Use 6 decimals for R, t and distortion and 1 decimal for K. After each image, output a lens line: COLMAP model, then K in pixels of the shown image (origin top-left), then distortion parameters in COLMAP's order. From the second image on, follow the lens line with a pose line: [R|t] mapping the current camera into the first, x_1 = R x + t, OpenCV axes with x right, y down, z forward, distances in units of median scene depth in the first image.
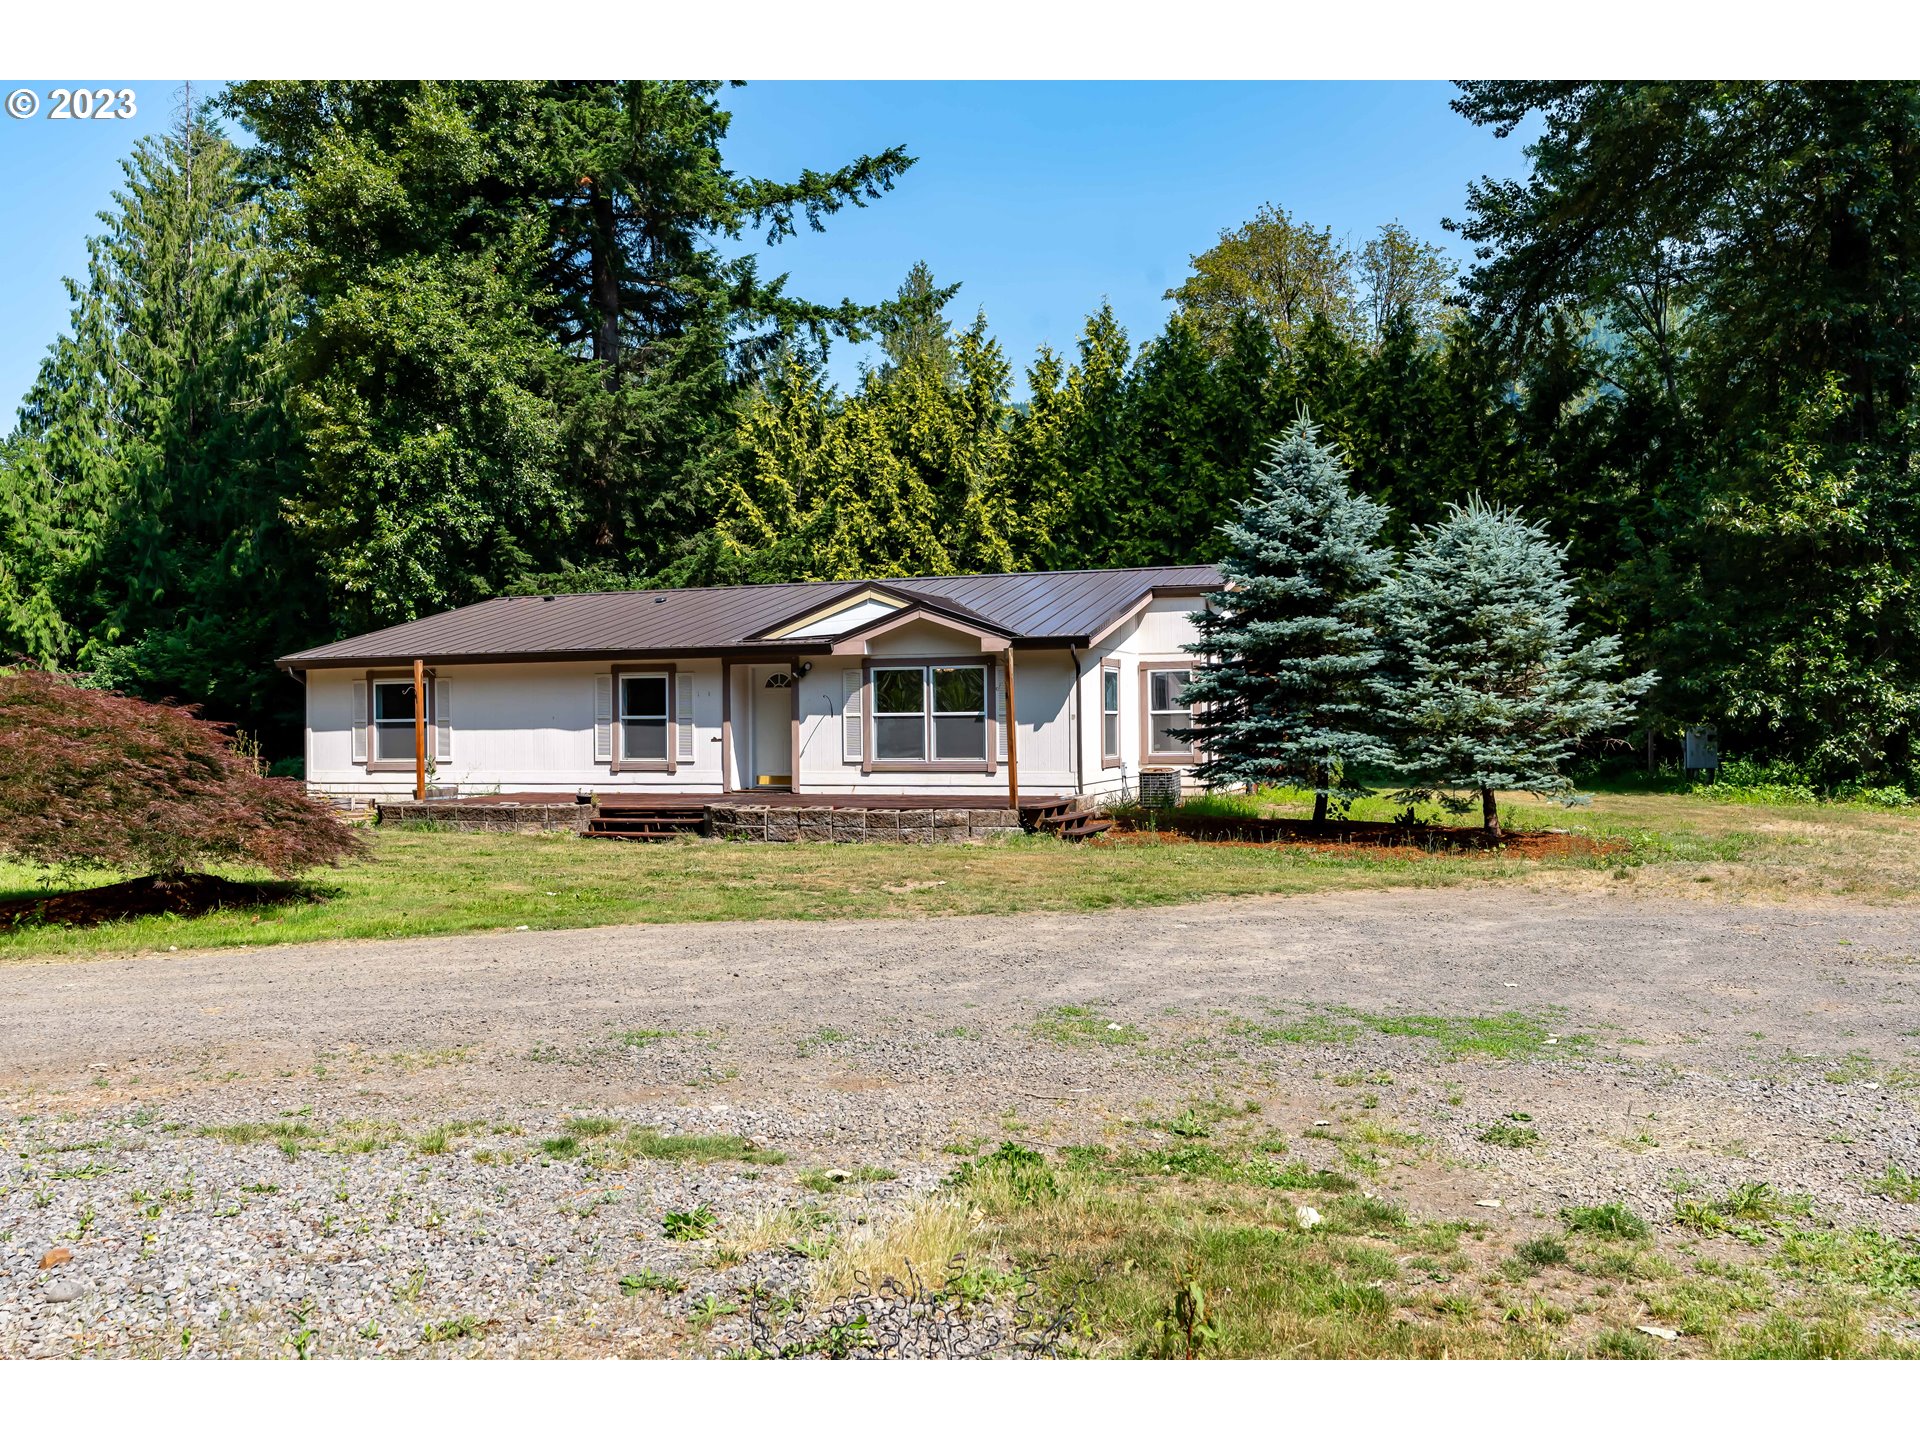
lens RADIAL K [[882.2, 0, 960.0], [0, 882.2, 720.0], [0, 0, 1]] dist [-0.046133, 0.035057]
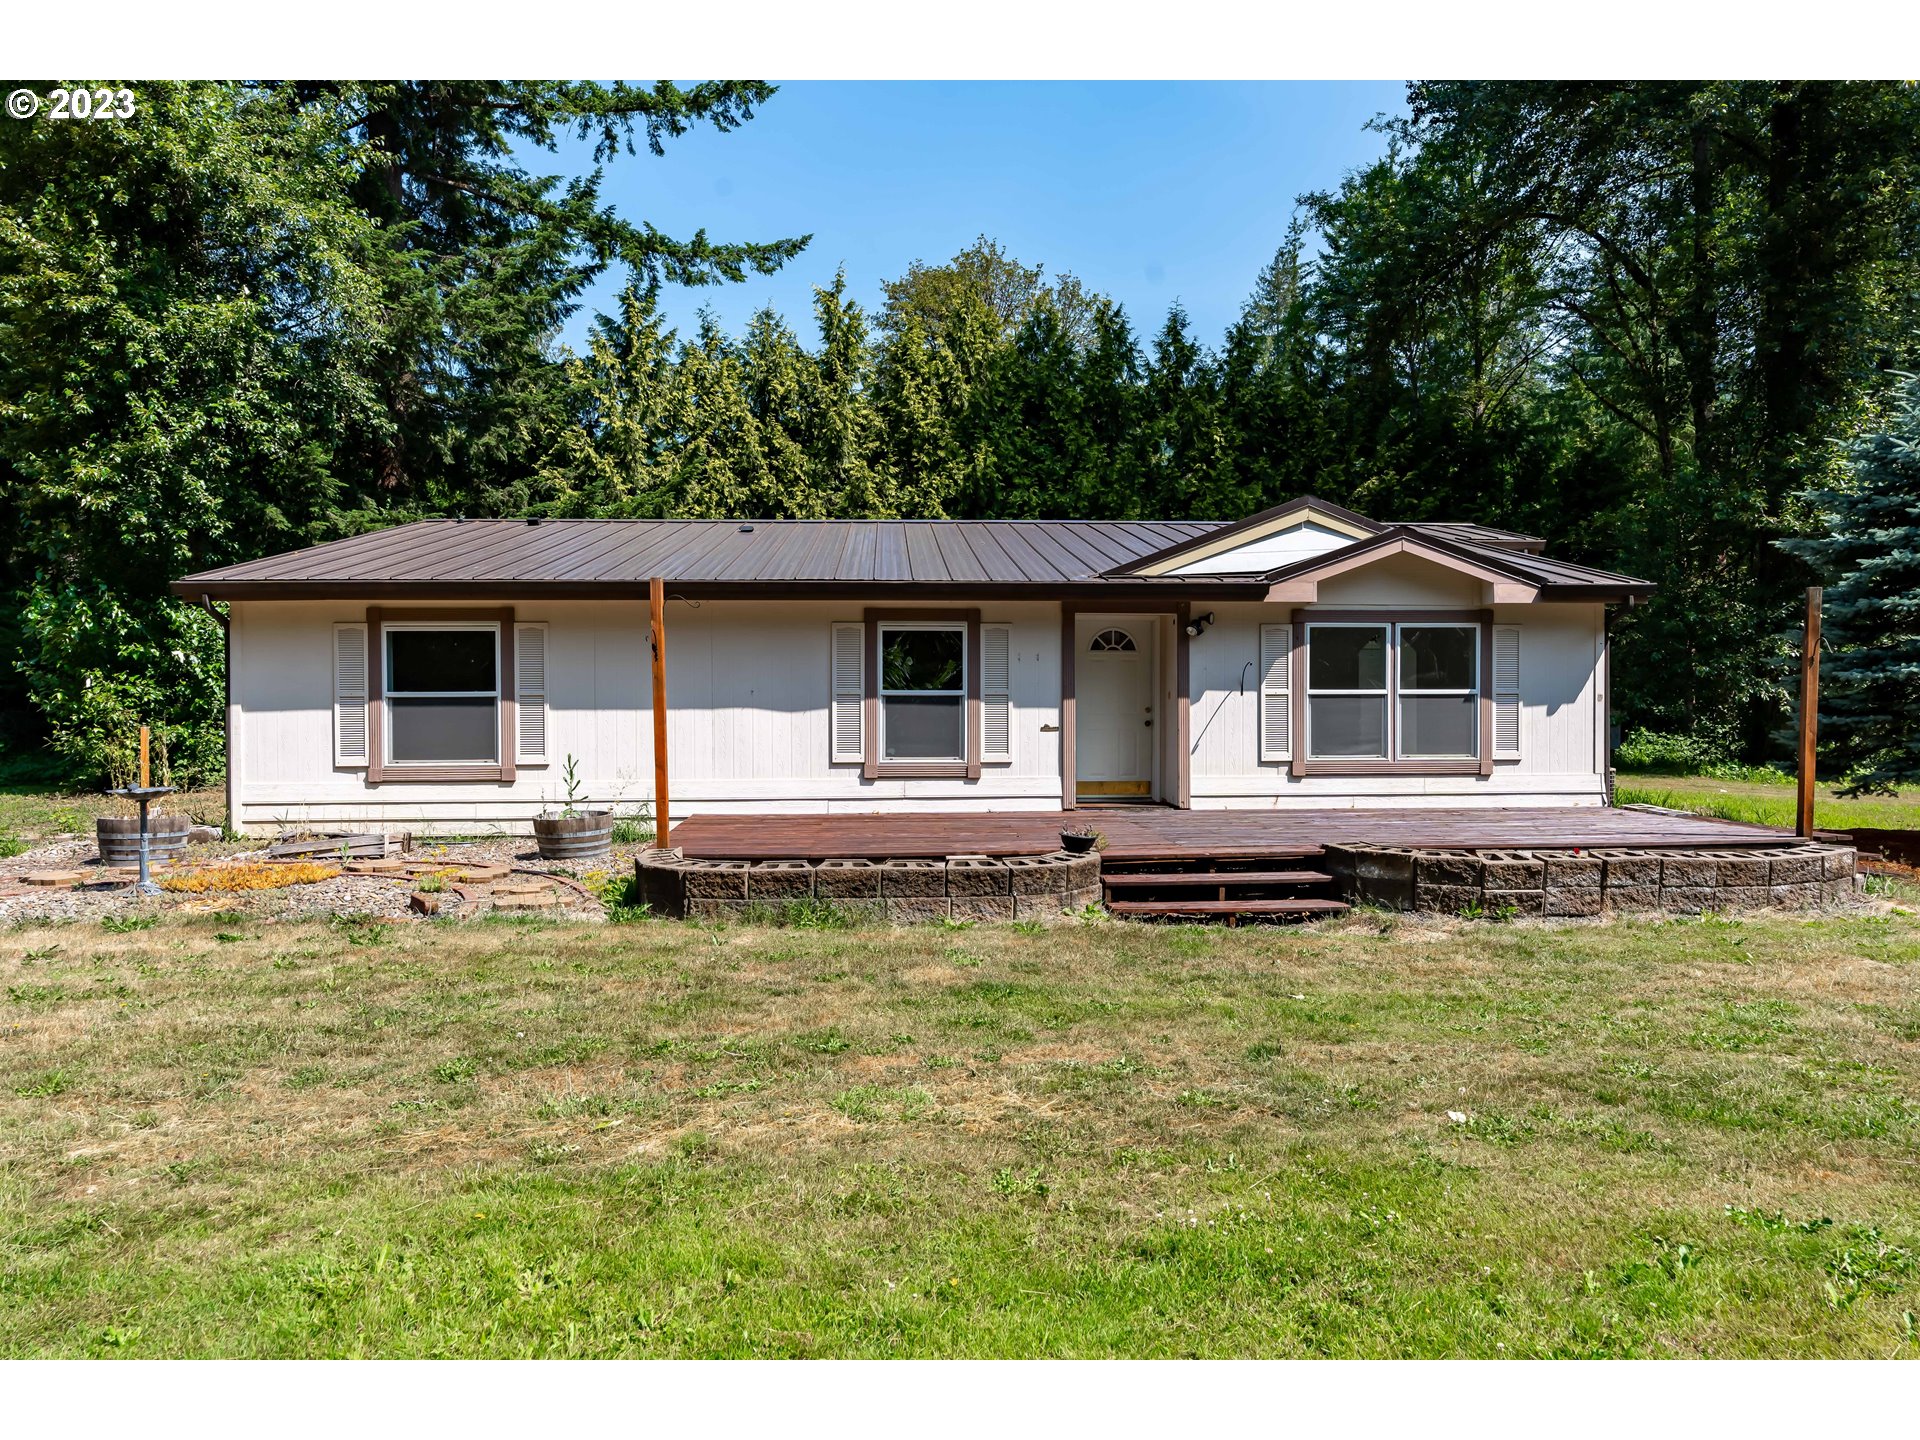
lens RADIAL K [[870.8, 0, 966.7], [0, 870.8, 703.0], [0, 0, 1]] dist [-0.015084, 0.007873]
pose [[0.968373, 0.007704, 0.249388, -0.436139], [-0.008017, 0.999968, 0.000237, 0.003840], [-0.249378, -0.002229, 0.968404, 0.348123]]
